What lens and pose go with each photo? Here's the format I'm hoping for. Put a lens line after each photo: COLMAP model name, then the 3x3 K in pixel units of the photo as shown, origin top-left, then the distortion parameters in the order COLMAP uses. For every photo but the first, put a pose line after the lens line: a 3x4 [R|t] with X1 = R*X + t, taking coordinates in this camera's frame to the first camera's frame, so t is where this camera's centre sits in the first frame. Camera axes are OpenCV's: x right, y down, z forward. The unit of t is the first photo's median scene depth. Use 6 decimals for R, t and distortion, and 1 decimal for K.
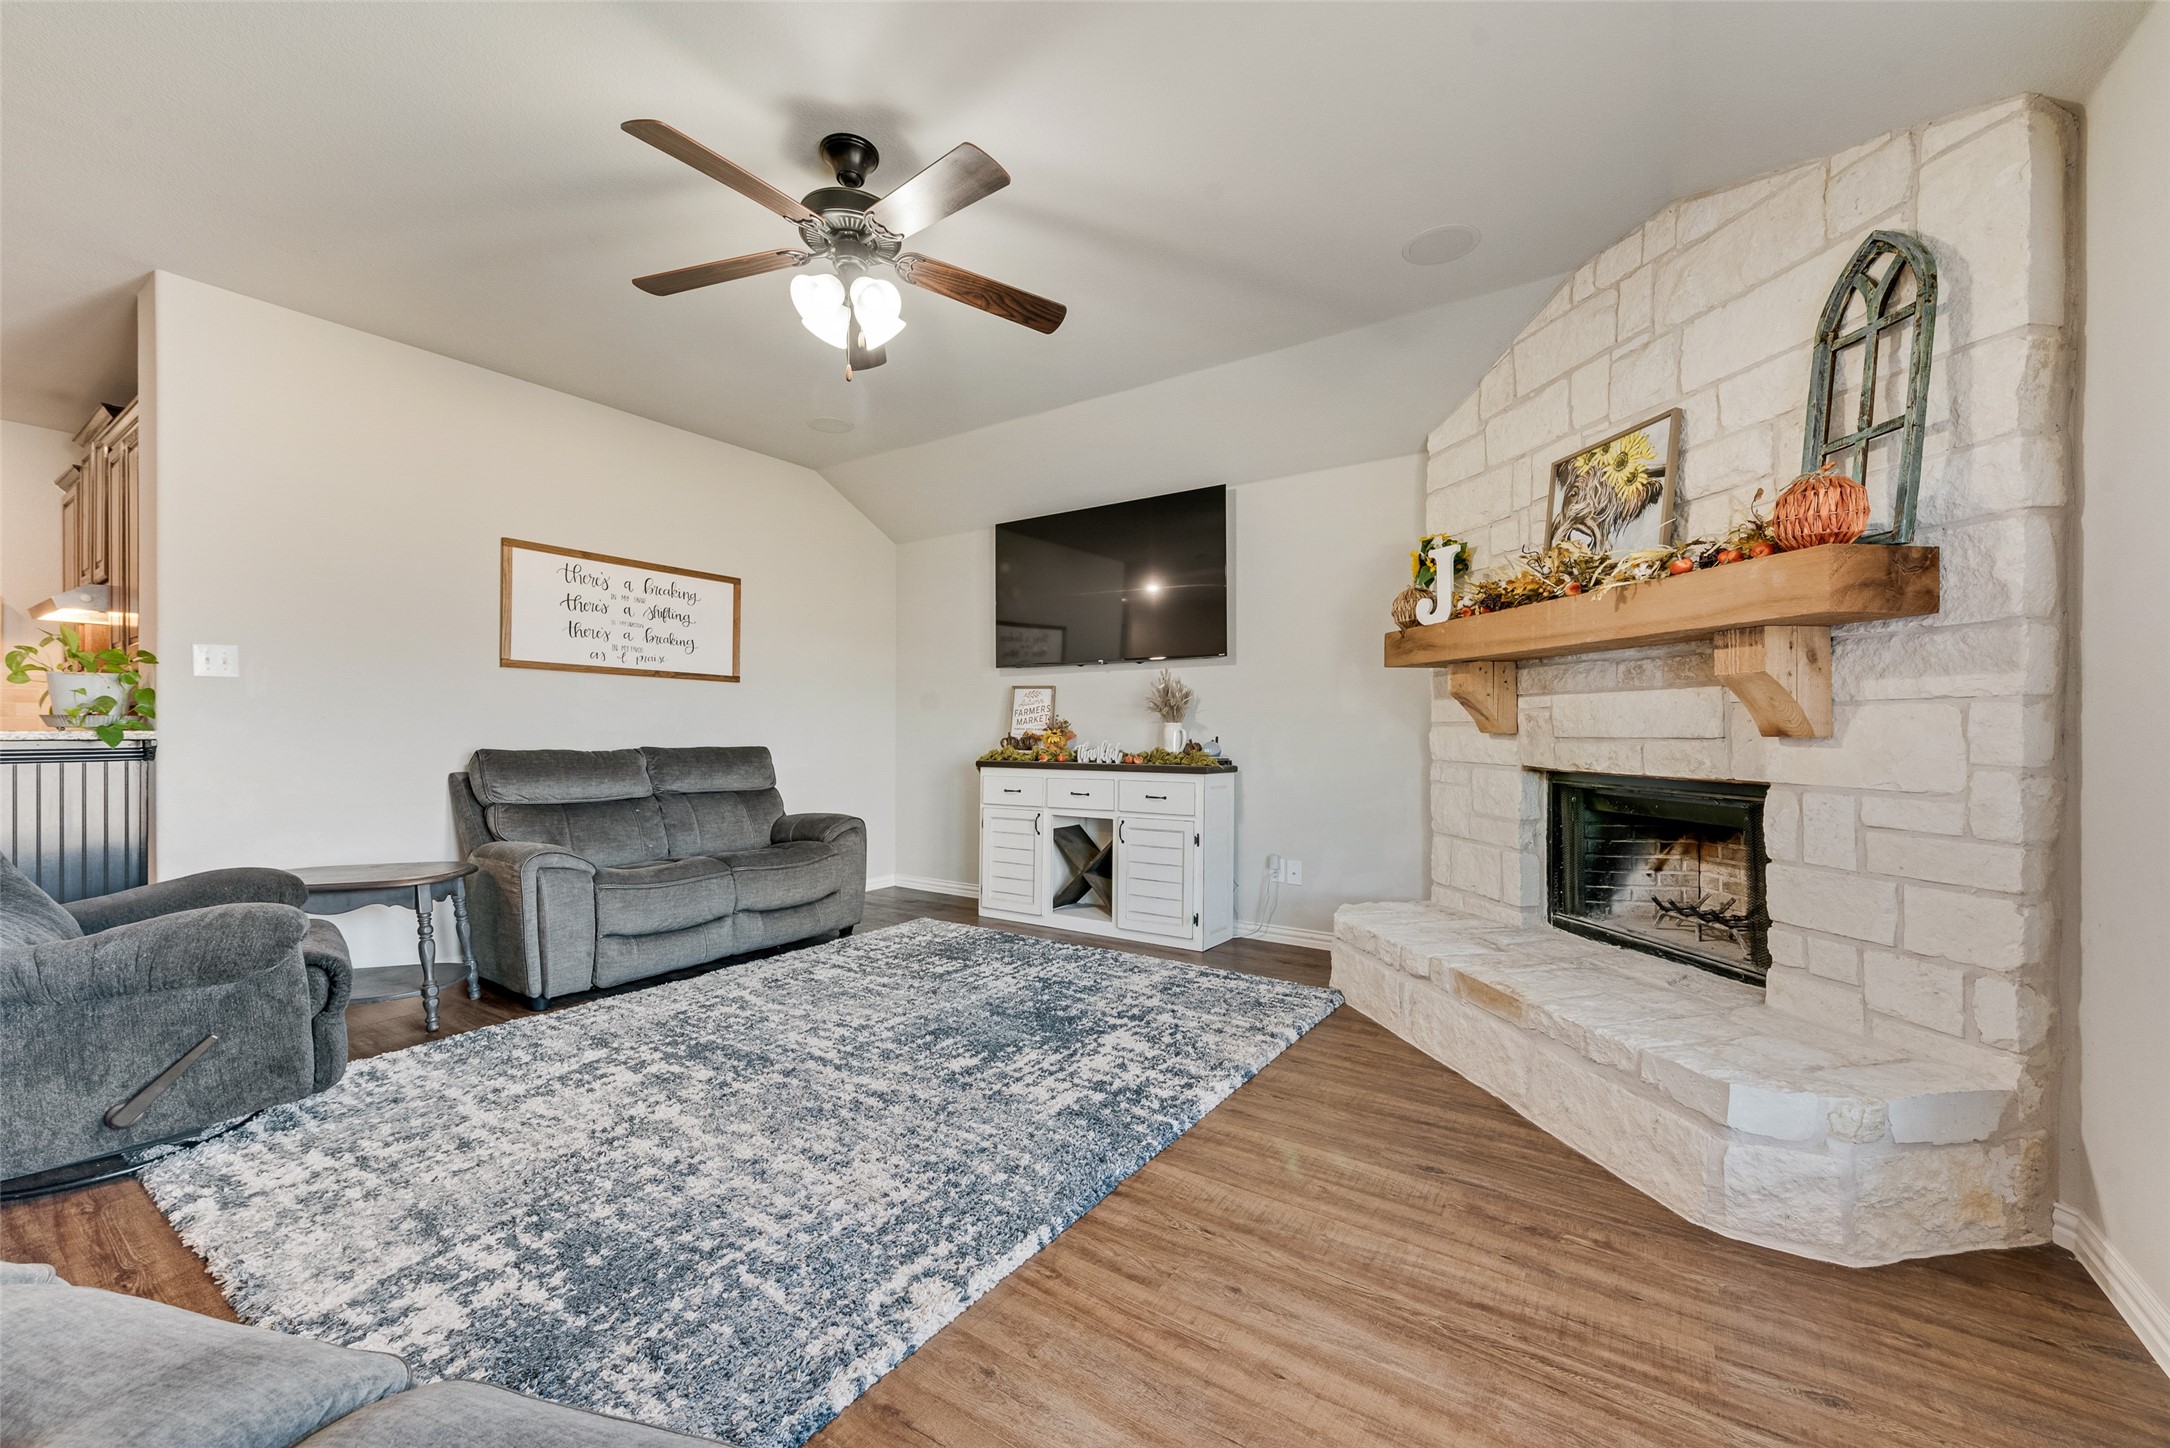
lens RADIAL K [[853.7, 0, 1081.9], [0, 853.7, 727.8], [0, 0, 1]] dist [0.010859, -0.001003]
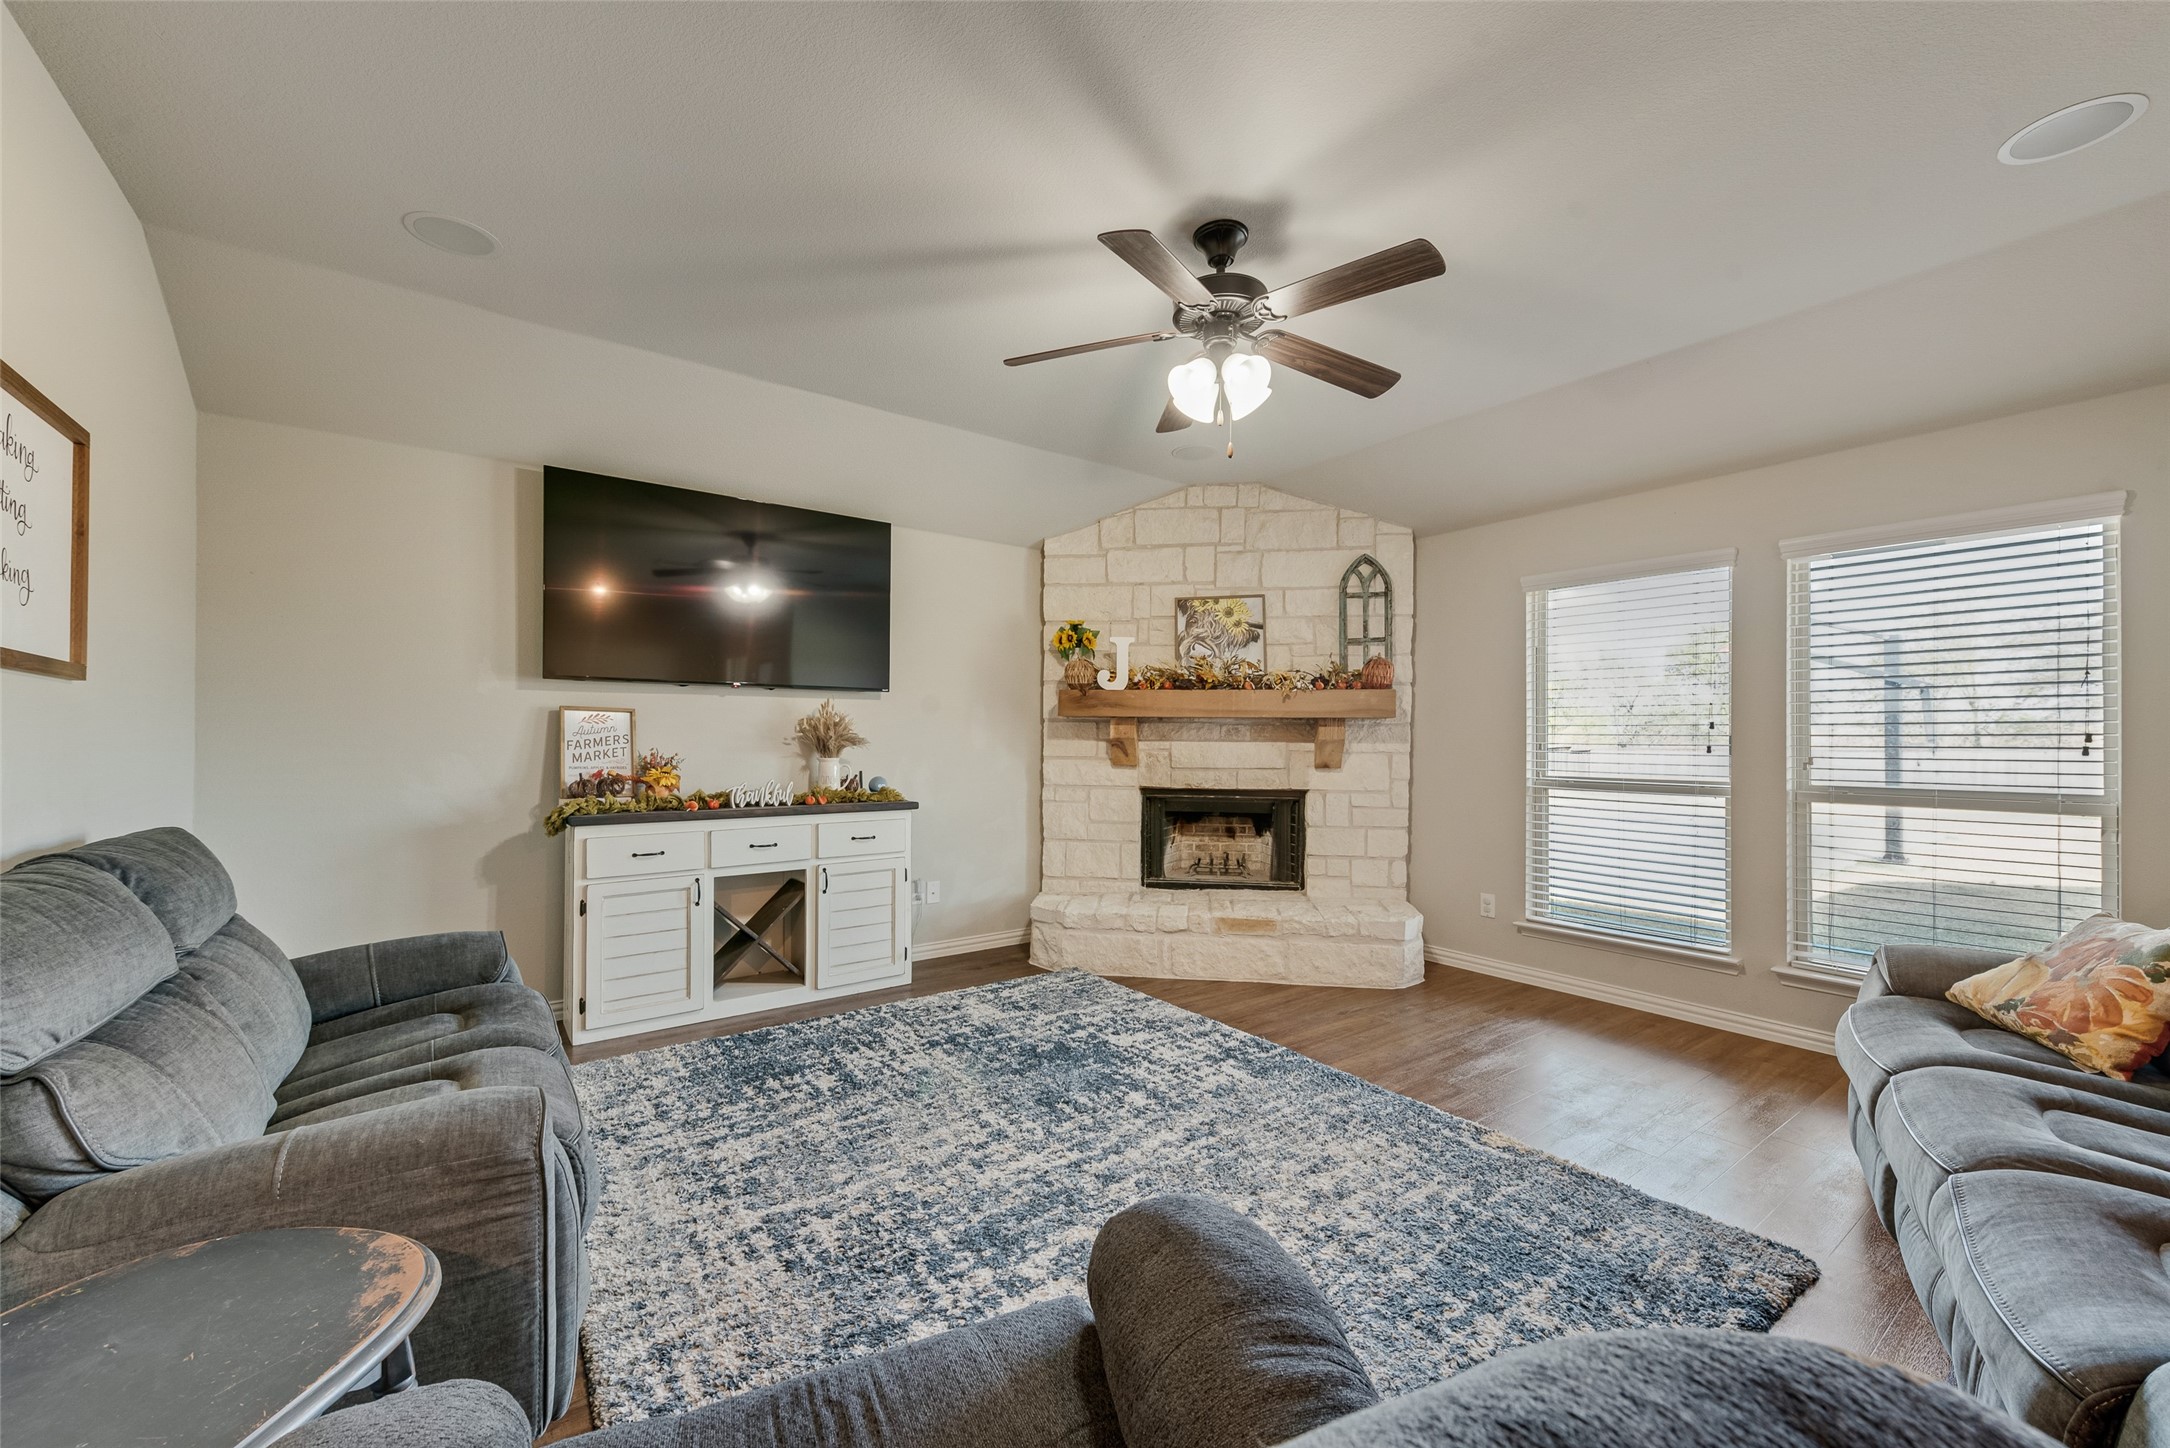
lens RADIAL K [[853.7, 0, 1085.0], [0, 853.7, 733.1], [0, 0, 1]] dist [0.010859, -0.001003]
pose [[0.326876, 0.006289, 0.945046, -1.009101], [-0.007393, 0.999964, -0.004097, -0.045777], [-0.945038, -0.005647, 0.326911, 0.626924]]
